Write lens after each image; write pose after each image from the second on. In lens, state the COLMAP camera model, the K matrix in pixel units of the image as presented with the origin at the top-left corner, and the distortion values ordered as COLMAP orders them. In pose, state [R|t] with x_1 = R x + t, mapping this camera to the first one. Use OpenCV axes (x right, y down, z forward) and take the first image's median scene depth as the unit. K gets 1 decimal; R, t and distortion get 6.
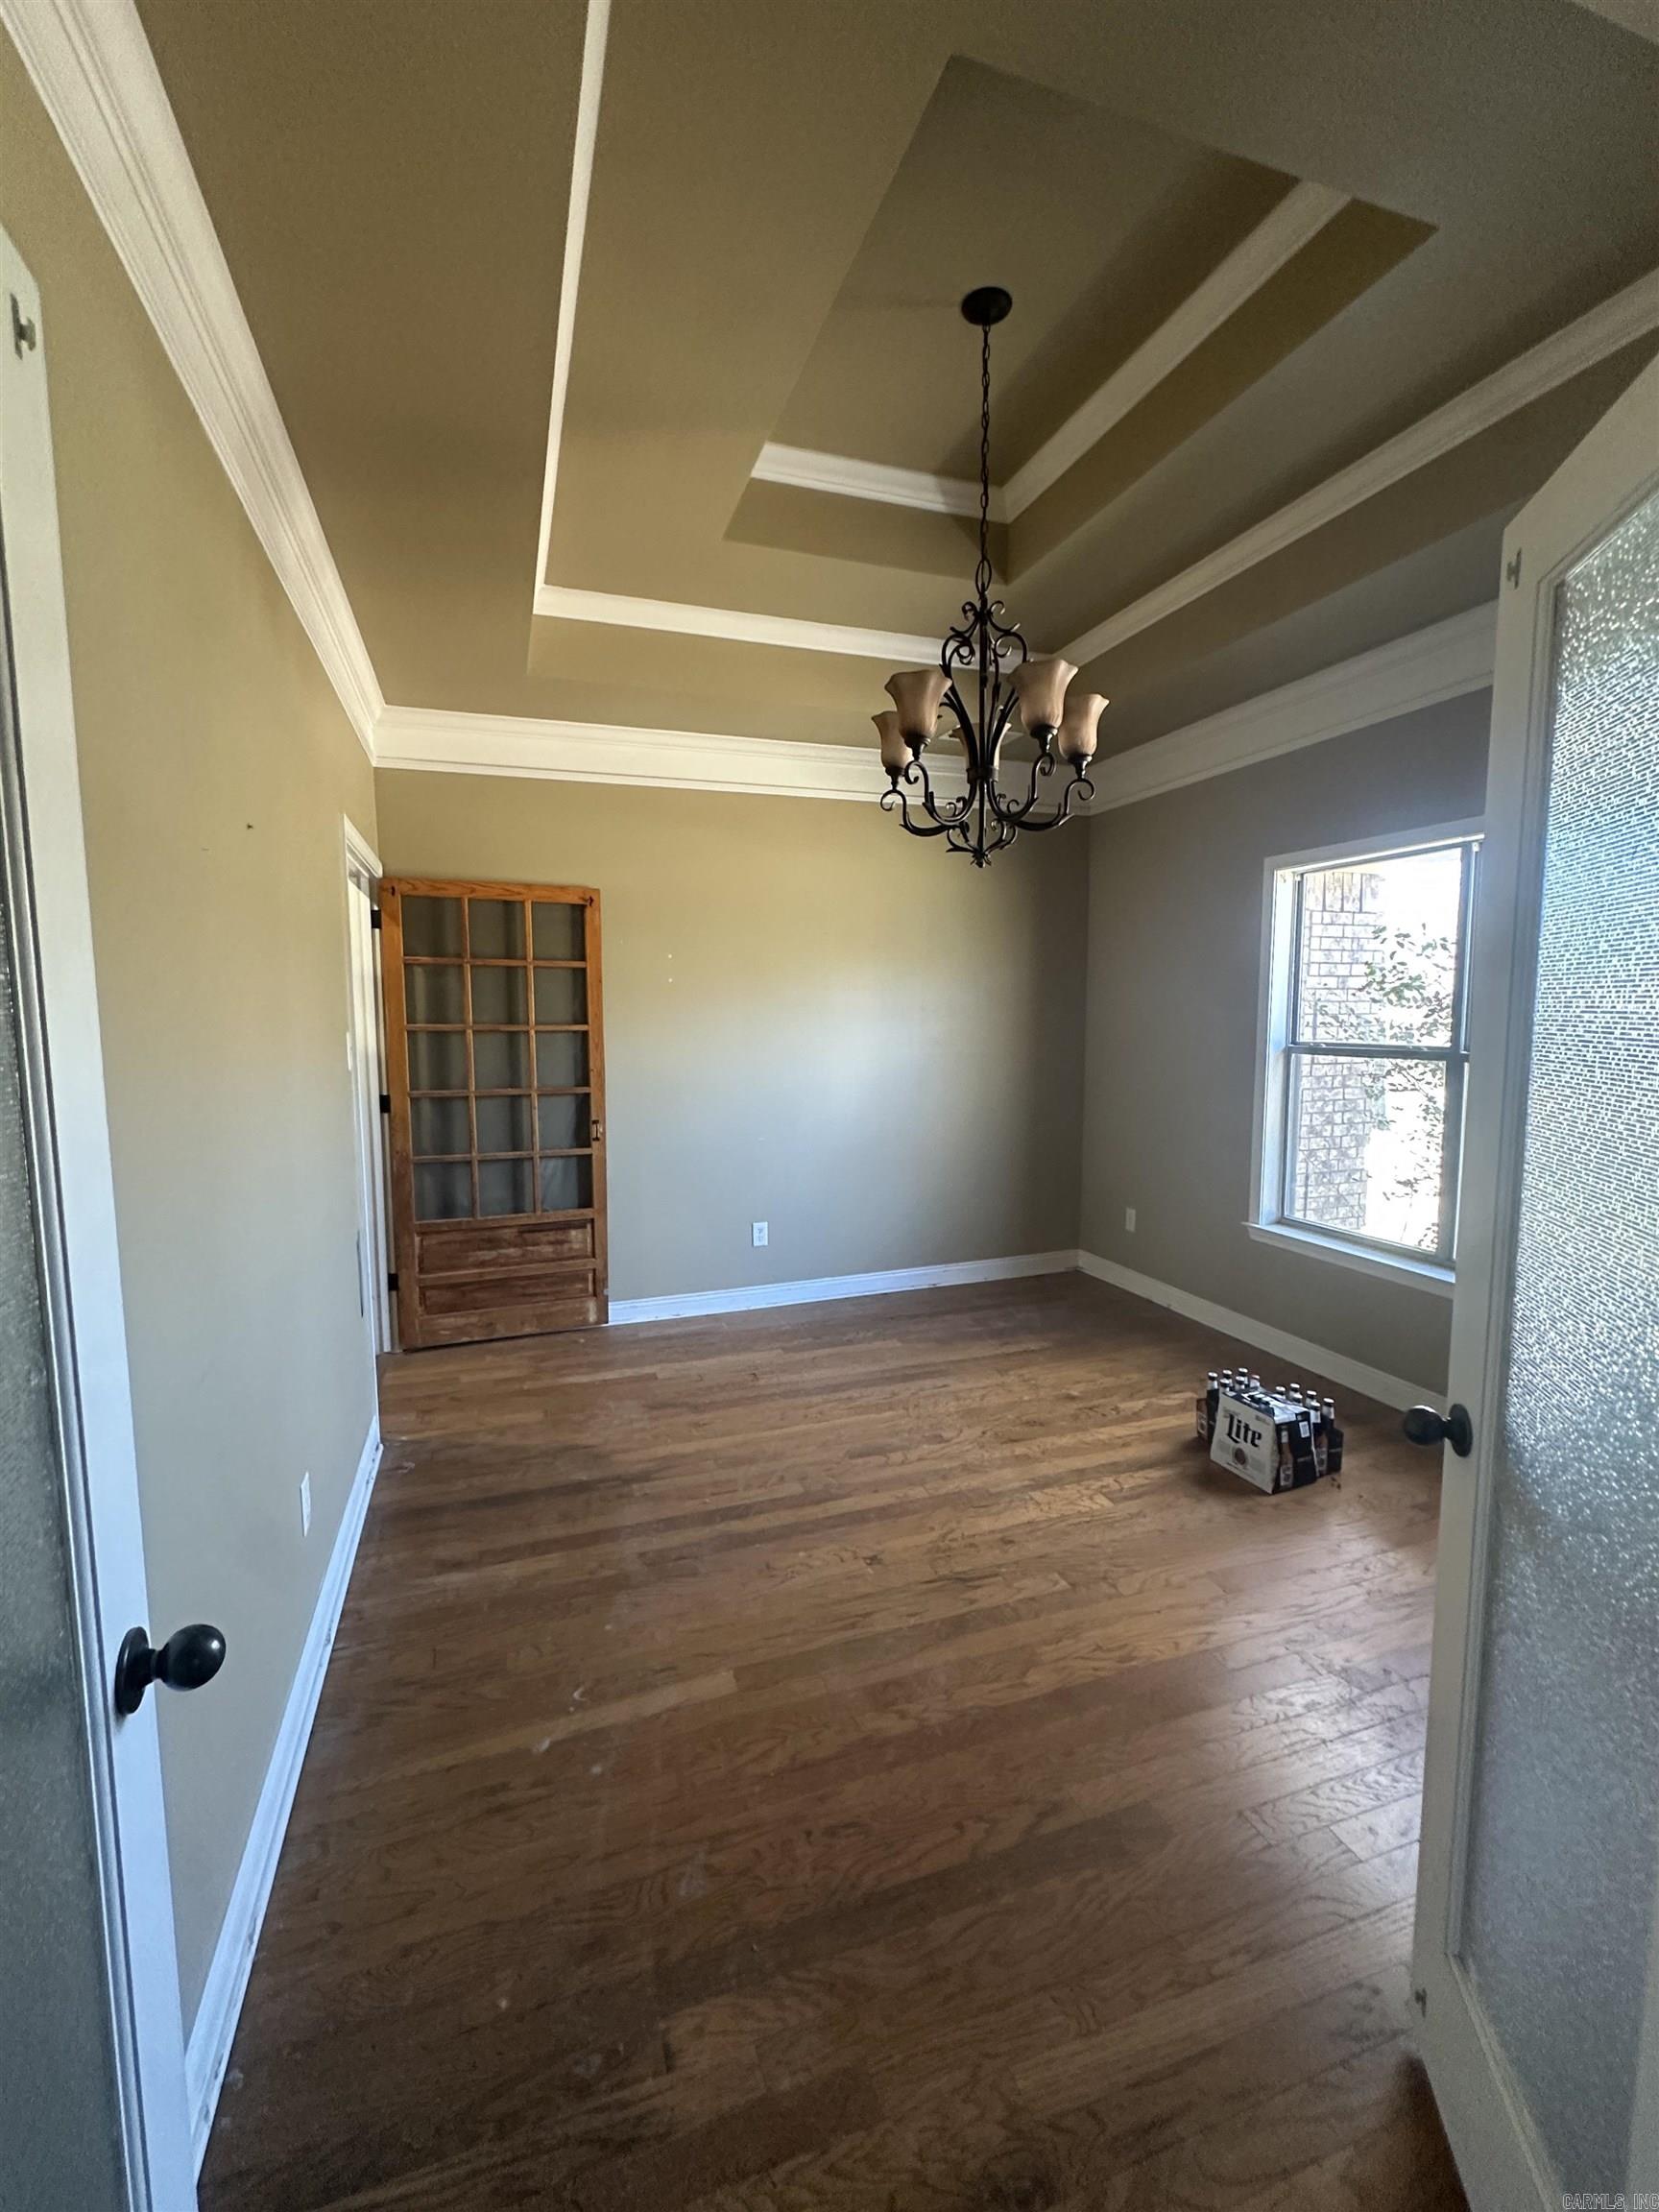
lens RADIAL K [[943.3, 0, 826.8], [0, 943.3, 1102.8], [0, 0, 1]] dist [-0.000865, -0.000835]
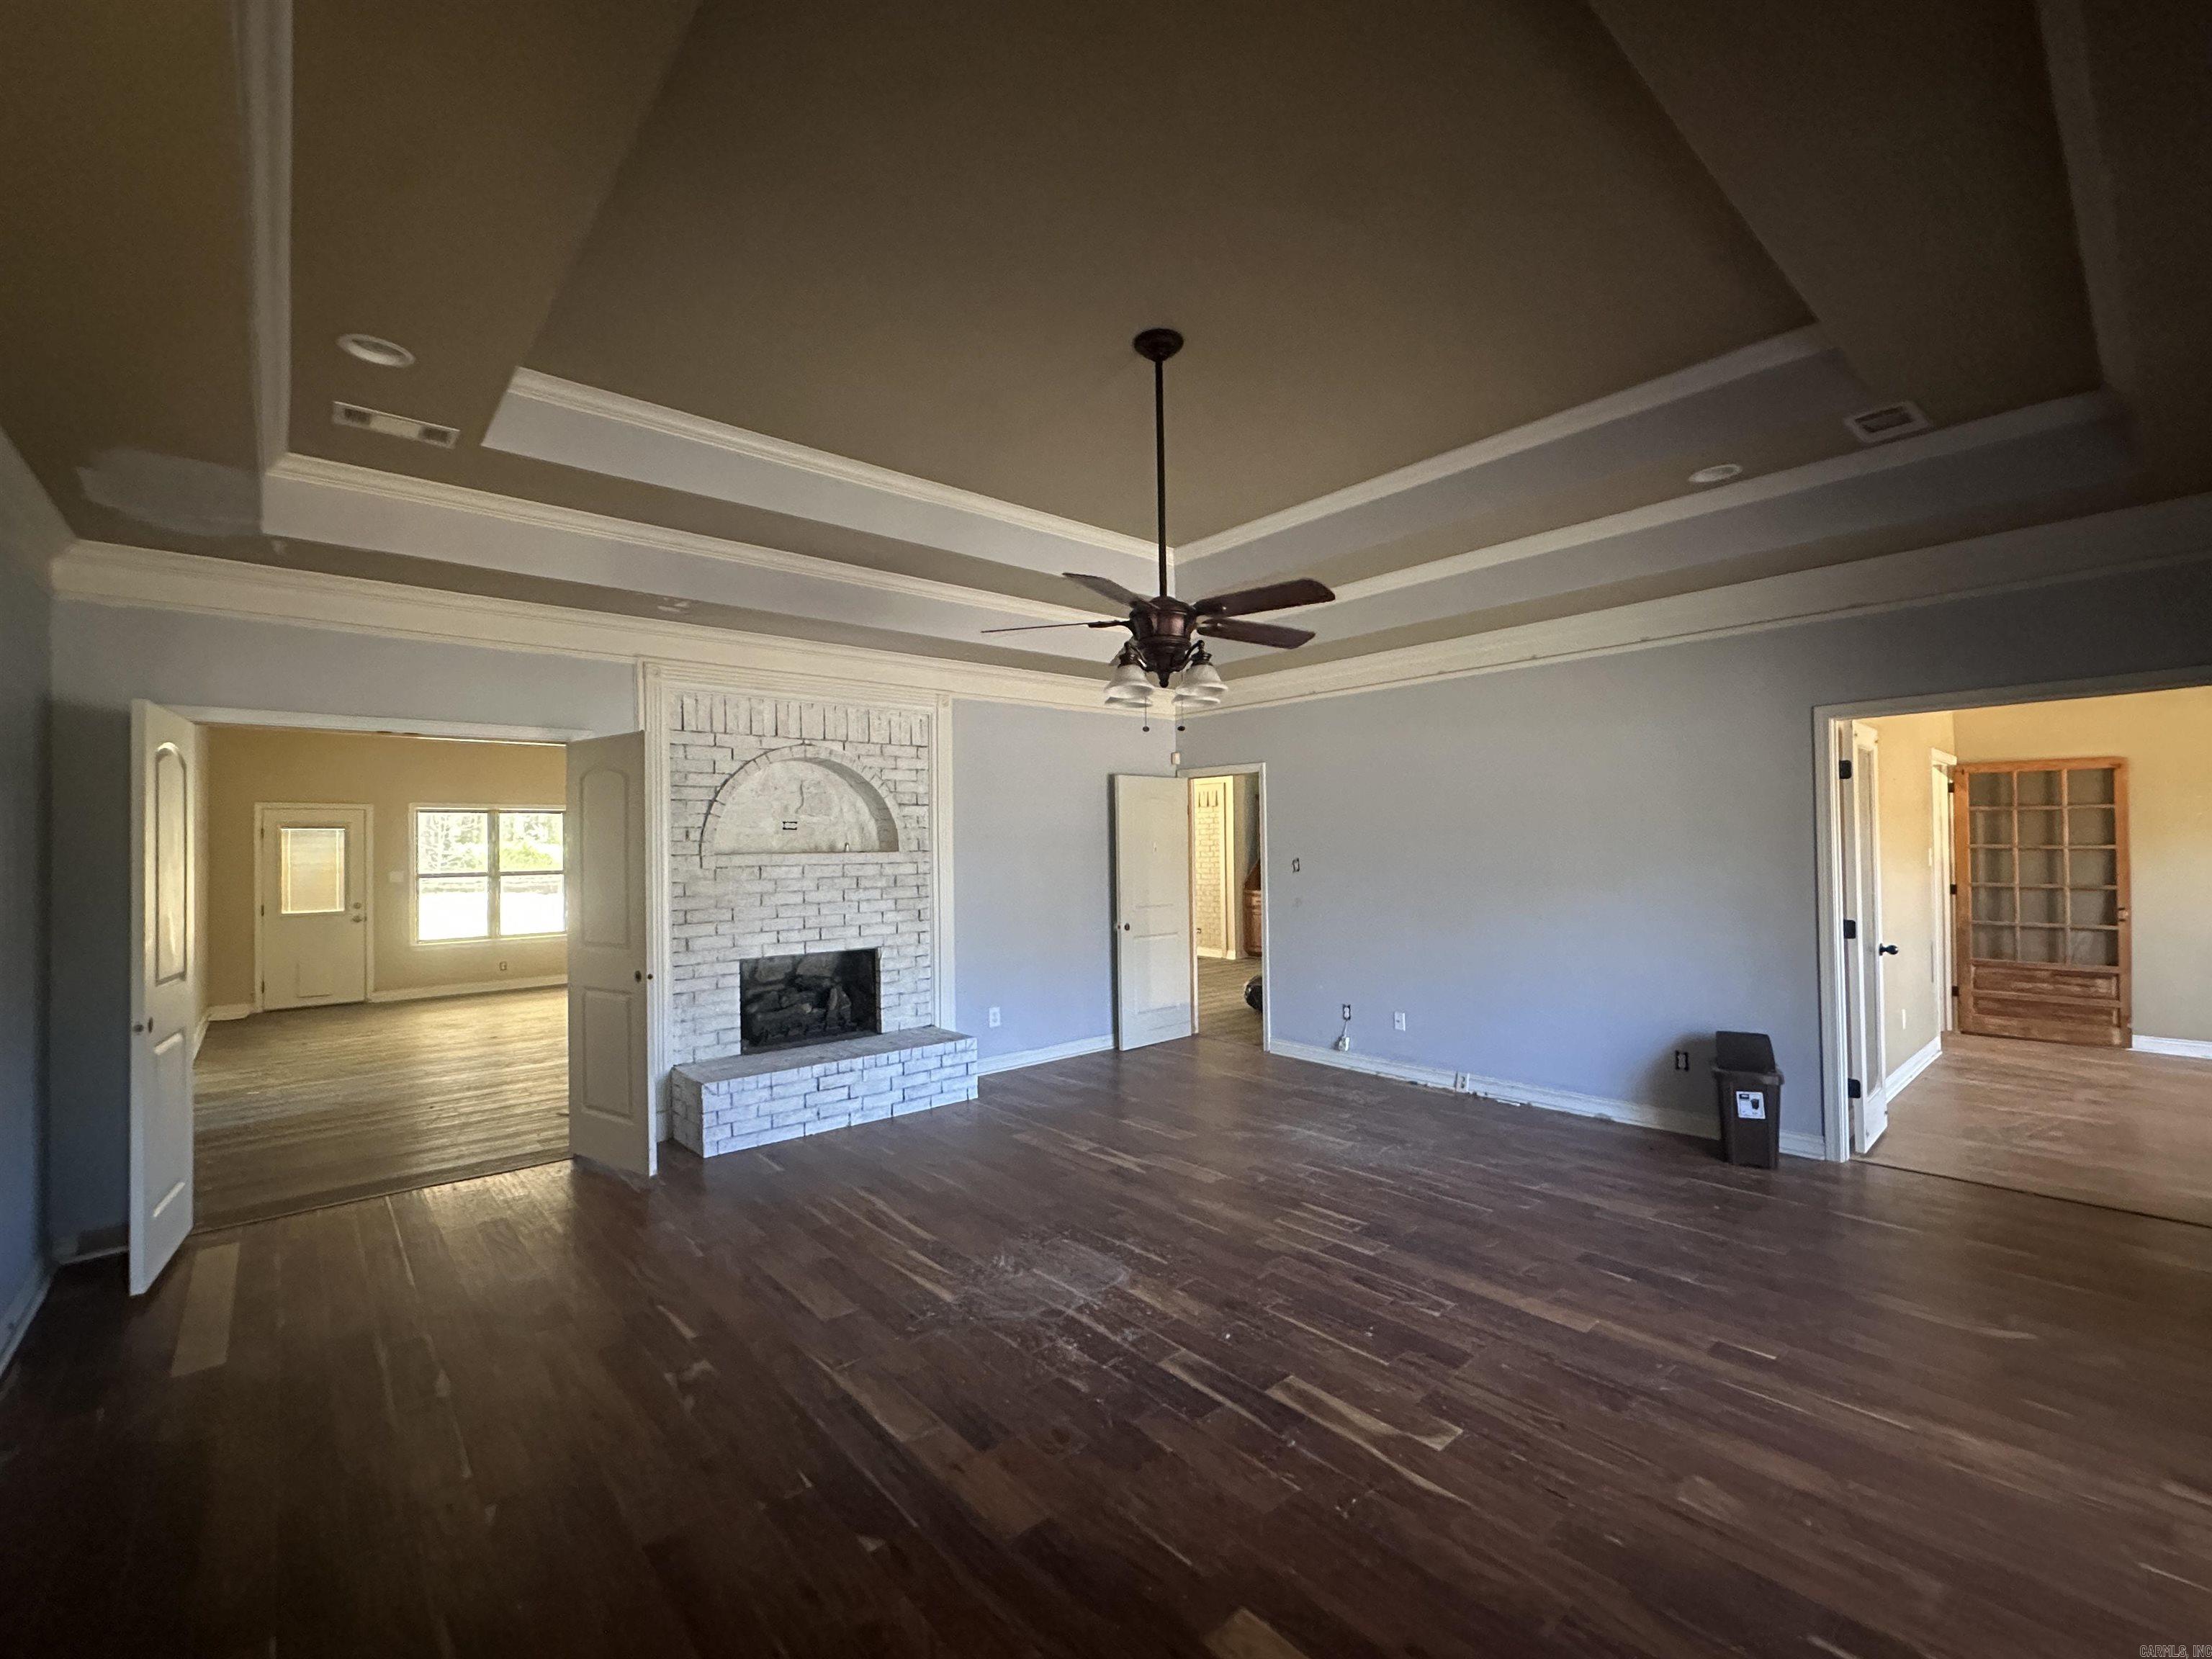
lens RADIAL K [[943.3, 0, 1104.0], [0, 943.3, 835.3], [0, 0, 1]] dist [-0.000865, -0.000835]
pose [[0.371186, -0.013066, -0.928467, 0.568796], [-0.084085, 0.995320, -0.047622, 0.115010], [0.924744, 0.095747, 0.368350, -1.109458]]
